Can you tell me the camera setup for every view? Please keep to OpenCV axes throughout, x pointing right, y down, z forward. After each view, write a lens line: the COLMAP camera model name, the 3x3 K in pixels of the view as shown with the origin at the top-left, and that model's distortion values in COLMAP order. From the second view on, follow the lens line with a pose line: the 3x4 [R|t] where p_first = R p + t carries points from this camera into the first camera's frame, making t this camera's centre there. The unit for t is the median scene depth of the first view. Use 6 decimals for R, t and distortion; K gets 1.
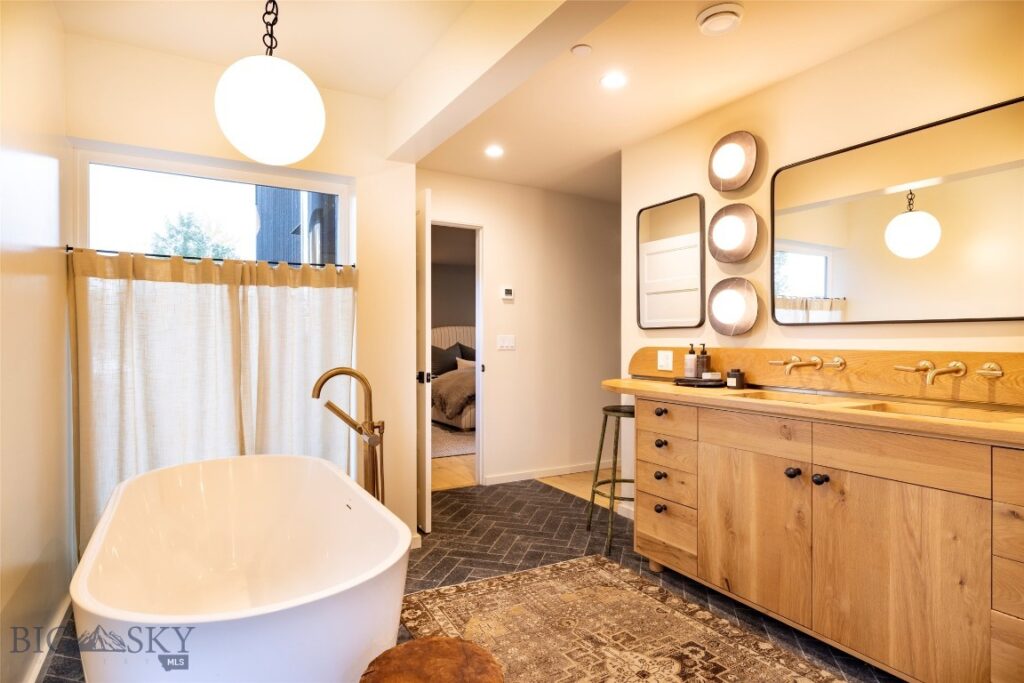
lens RADIAL K [[554.2, 0, 511.5], [0, 554.2, 342.5], [0, 0, 1]] dist [-0.000138, -0.000002]
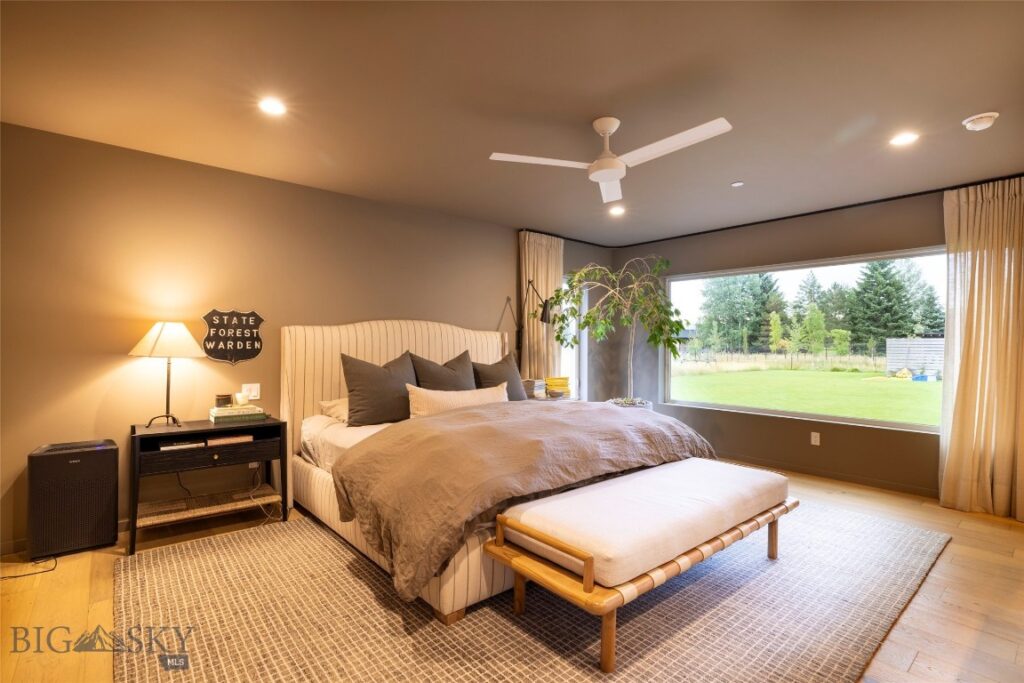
lens RADIAL K [[495.6, 0, 512.7], [0, 495.6, 342.8], [0, 0, 1]] dist [0.000155, 0.000003]
pose [[0.981737, 0.016920, 0.189487, -0.091510], [-0.017250, 0.999851, 0.000091, -0.007949], [-0.189457, -0.003358, 0.981883, 0.596335]]
